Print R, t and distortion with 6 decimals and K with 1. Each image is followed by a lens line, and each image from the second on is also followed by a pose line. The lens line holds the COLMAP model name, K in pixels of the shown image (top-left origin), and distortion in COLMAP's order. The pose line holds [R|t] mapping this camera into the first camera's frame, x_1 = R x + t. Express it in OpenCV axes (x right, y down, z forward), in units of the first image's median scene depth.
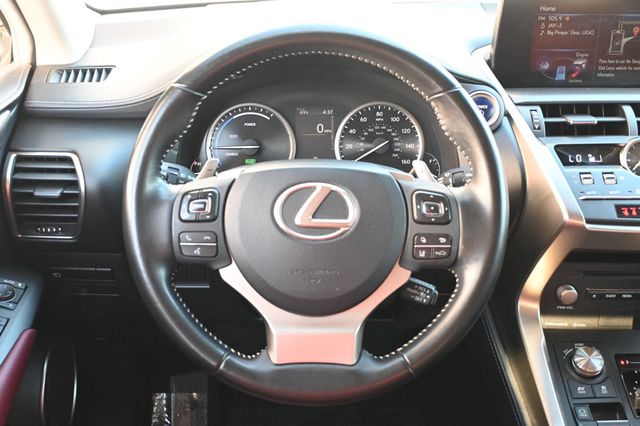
lens RADIAL K [[770.1, 0, 319.4], [0, 770.1, 212.6], [0, 0, 1]] dist [-0.001326, 0.000000]
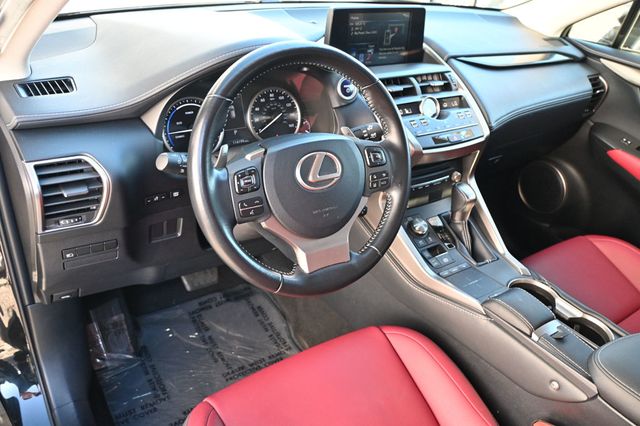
lens RADIAL K [[526.2, 0, 320.1], [0, 526.2, 213.8], [0, 0, 1]] dist [-0.010641, -0.008852]
pose [[0.840179, -0.211729, 0.499270, -0.394623], [0.135553, 0.973404, 0.184689, -0.080885], [-0.525096, -0.087495, 0.846534, 0.080667]]
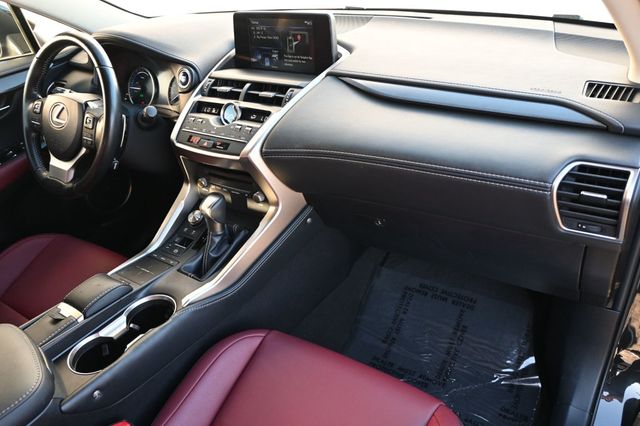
lens RADIAL K [[498.7, 0, 320.5], [0, 498.7, 214.0], [0, 0, 1]] dist [0.011703, 0.001802]
pose [[0.801526, 0.229283, -0.552255, 1.129779], [-0.146456, 0.970710, 0.190453, -0.084874], [0.579747, -0.071772, 0.811629, 0.152864]]
